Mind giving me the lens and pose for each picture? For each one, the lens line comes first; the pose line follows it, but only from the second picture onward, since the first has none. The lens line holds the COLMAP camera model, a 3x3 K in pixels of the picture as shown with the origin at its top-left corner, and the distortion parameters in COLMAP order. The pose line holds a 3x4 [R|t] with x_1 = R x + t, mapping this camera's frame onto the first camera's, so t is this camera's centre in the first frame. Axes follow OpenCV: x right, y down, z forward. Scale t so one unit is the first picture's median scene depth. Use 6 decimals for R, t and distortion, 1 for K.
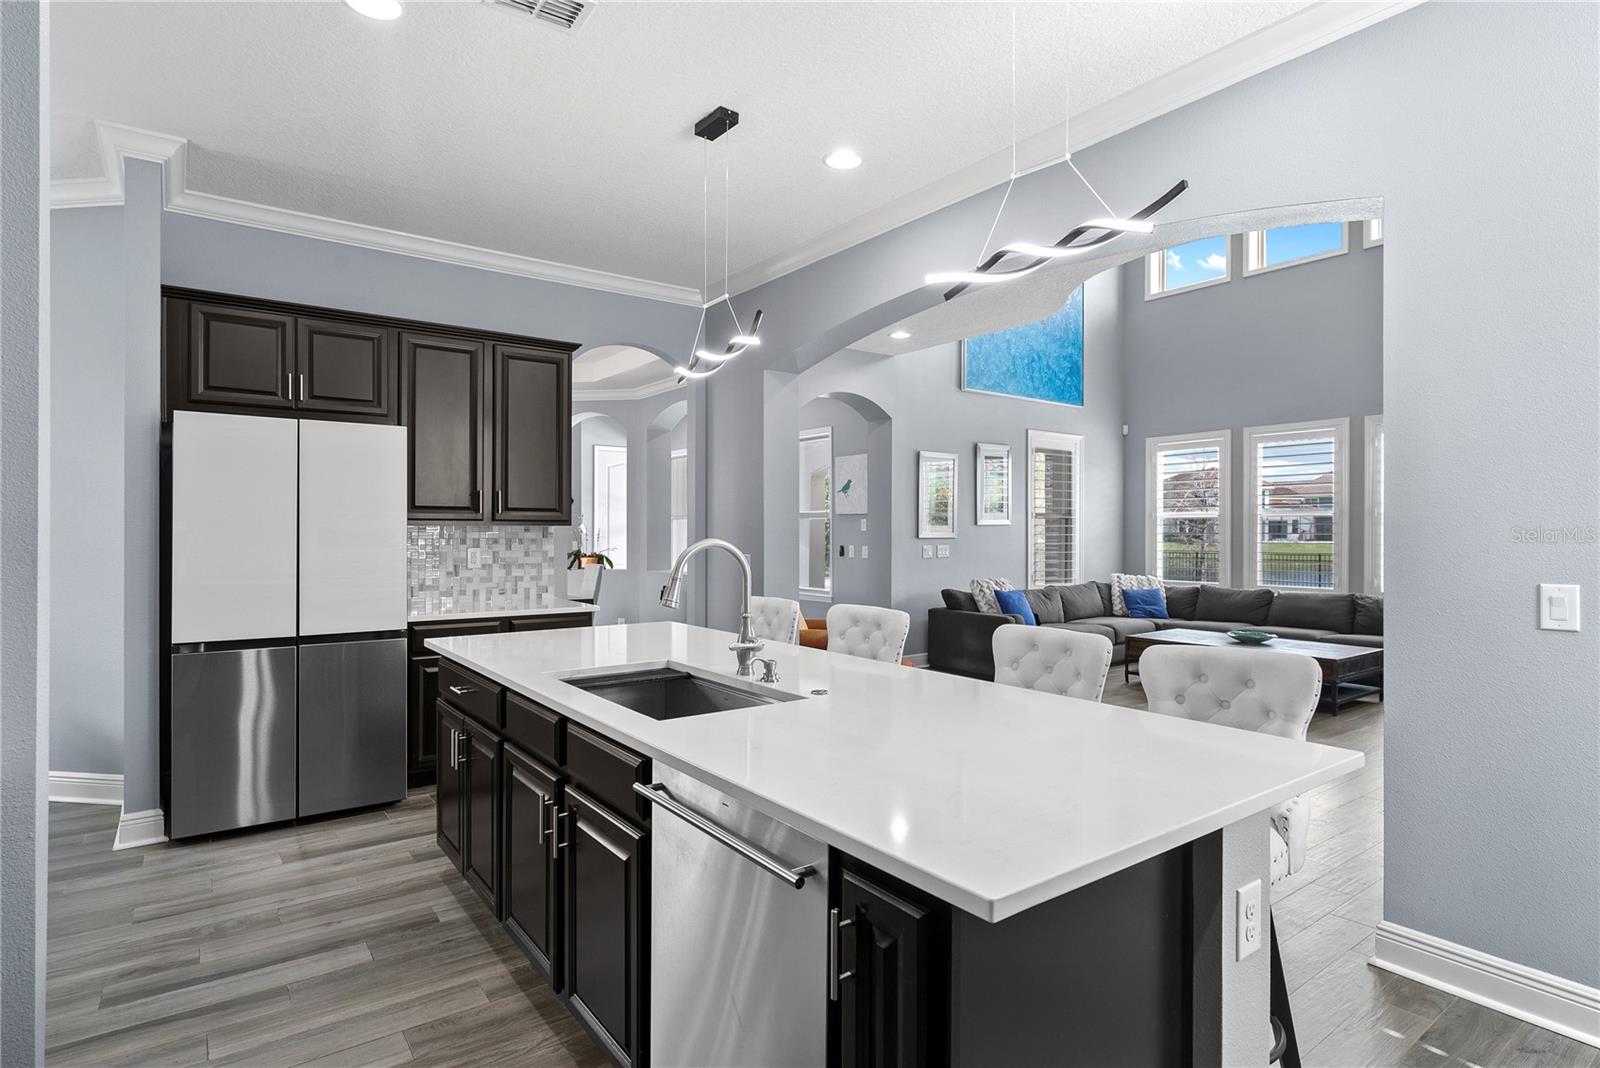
lens RADIAL K [[828.5, 0, 800.0], [0, 828.5, 534.0], [0, 0, 1]] dist [-0.005353, -0.000637]
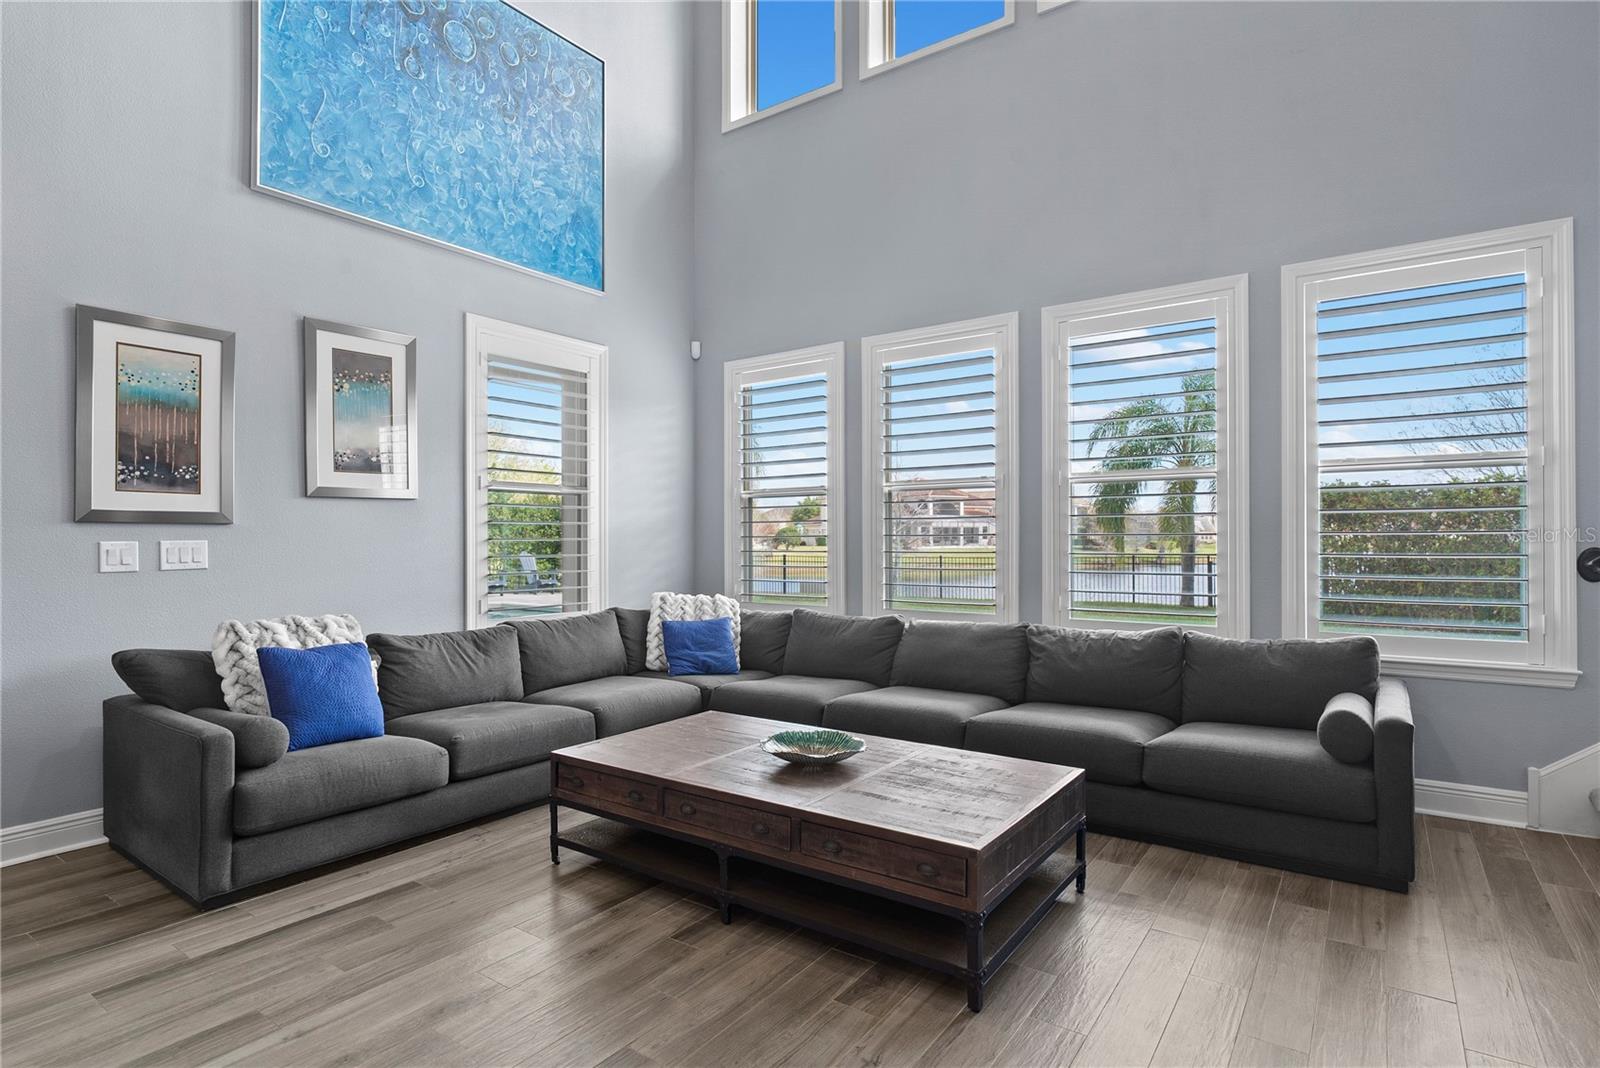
lens RADIAL K [[828.5, 0, 800.0], [0, 828.5, 534.0], [0, 0, 1]] dist [-0.005353, -0.000637]
pose [[0.949964, -0.002161, 0.312353, 0.305085], [0.005255, 0.999945, -0.009067, 0.014342], [-0.312316, 0.010255, 0.949923, 0.450186]]
